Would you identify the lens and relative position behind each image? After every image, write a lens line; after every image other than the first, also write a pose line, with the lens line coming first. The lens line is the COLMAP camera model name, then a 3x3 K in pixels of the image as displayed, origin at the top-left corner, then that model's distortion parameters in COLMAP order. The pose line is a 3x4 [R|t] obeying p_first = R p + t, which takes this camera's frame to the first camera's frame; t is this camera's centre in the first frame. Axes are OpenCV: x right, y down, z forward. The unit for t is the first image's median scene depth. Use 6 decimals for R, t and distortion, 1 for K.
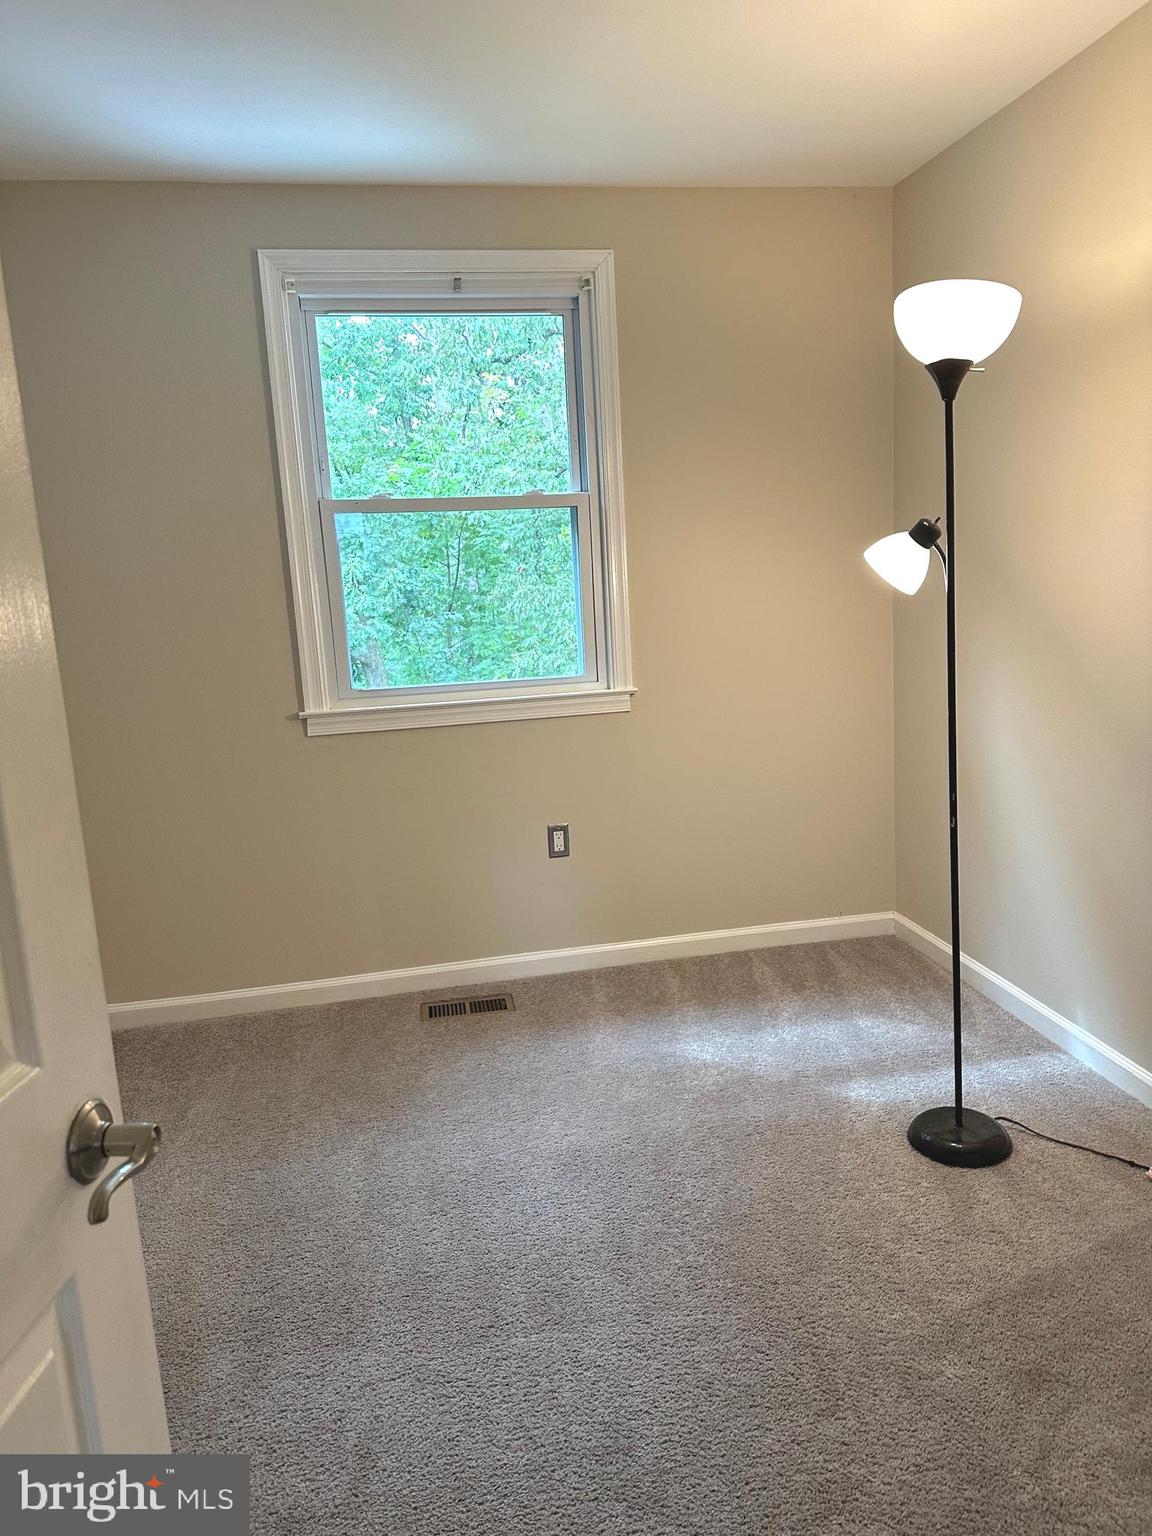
lens RADIAL K [[1071.4, 0, 583.9], [0, 1071.4, 767.8], [0, 0, 1]] dist [-0.013185, -0.001732]
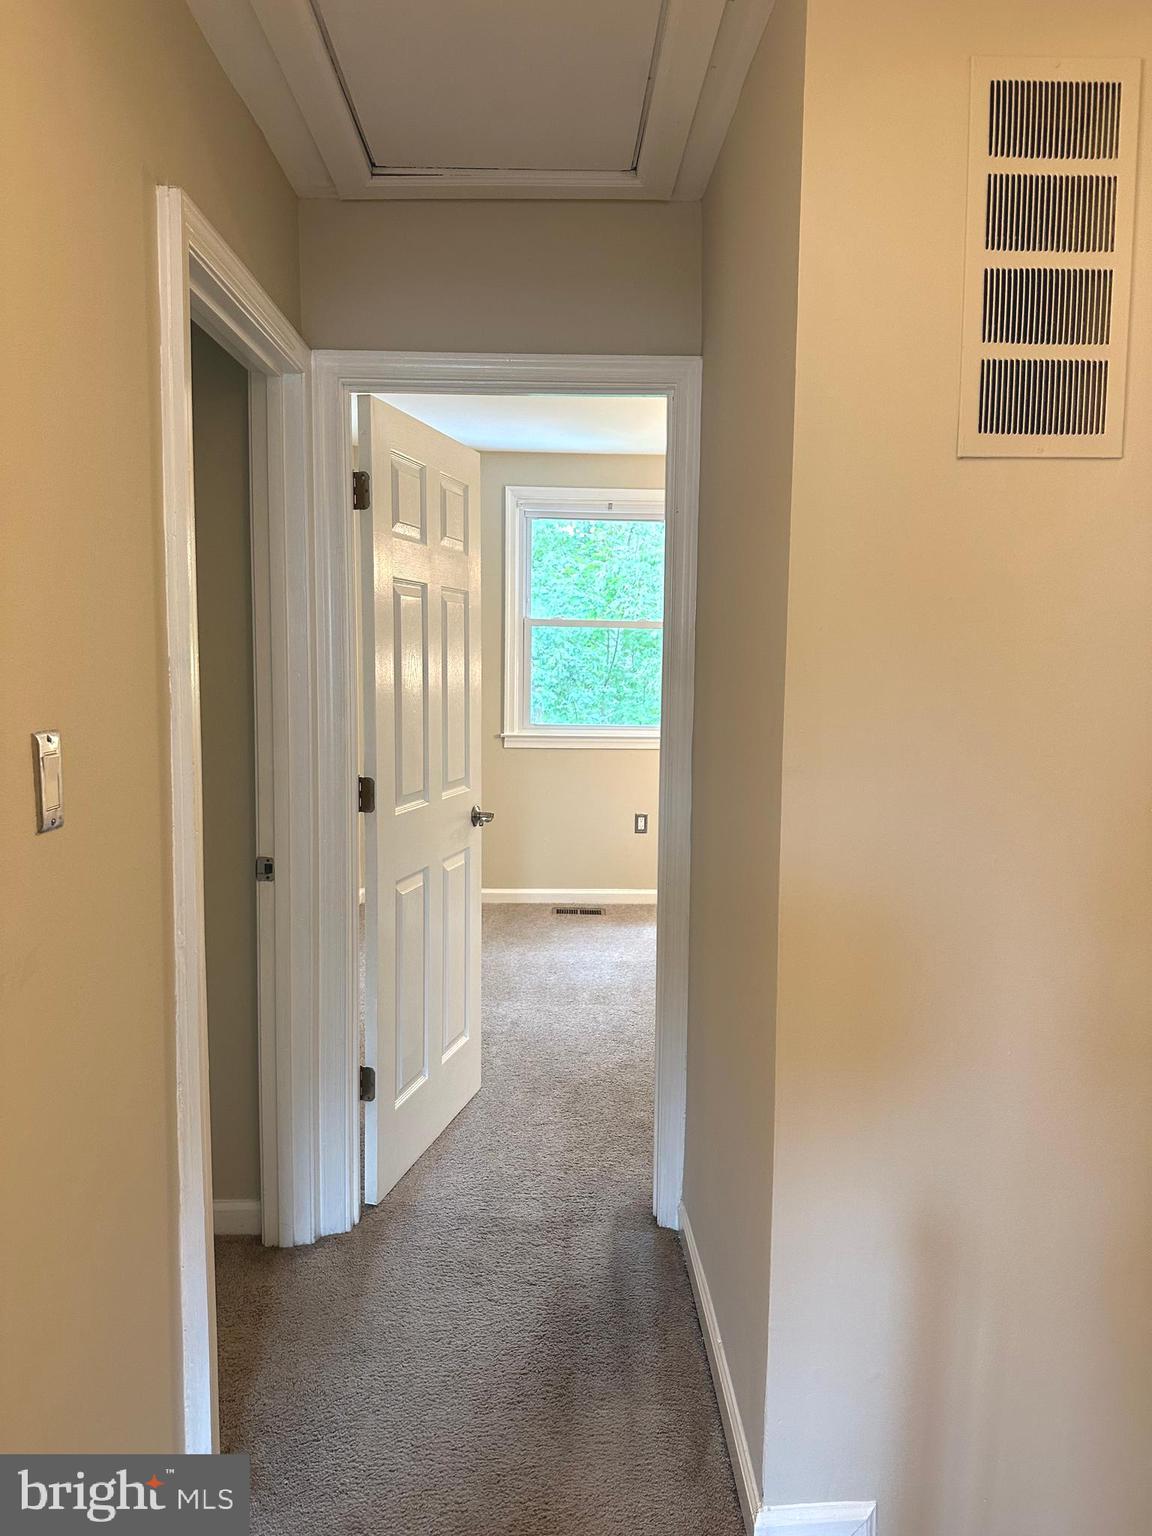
lens RADIAL K [[1071.4, 0, 574.0], [0, 1071.4, 766.9], [0, 0, 1]] dist [-0.013185, -0.001732]
pose [[0.984927, 0.083219, -0.151636, 0.031788], [-0.093989, 0.993430, -0.065288, 0.026218], [0.145207, 0.078556, 0.986278, -0.183077]]
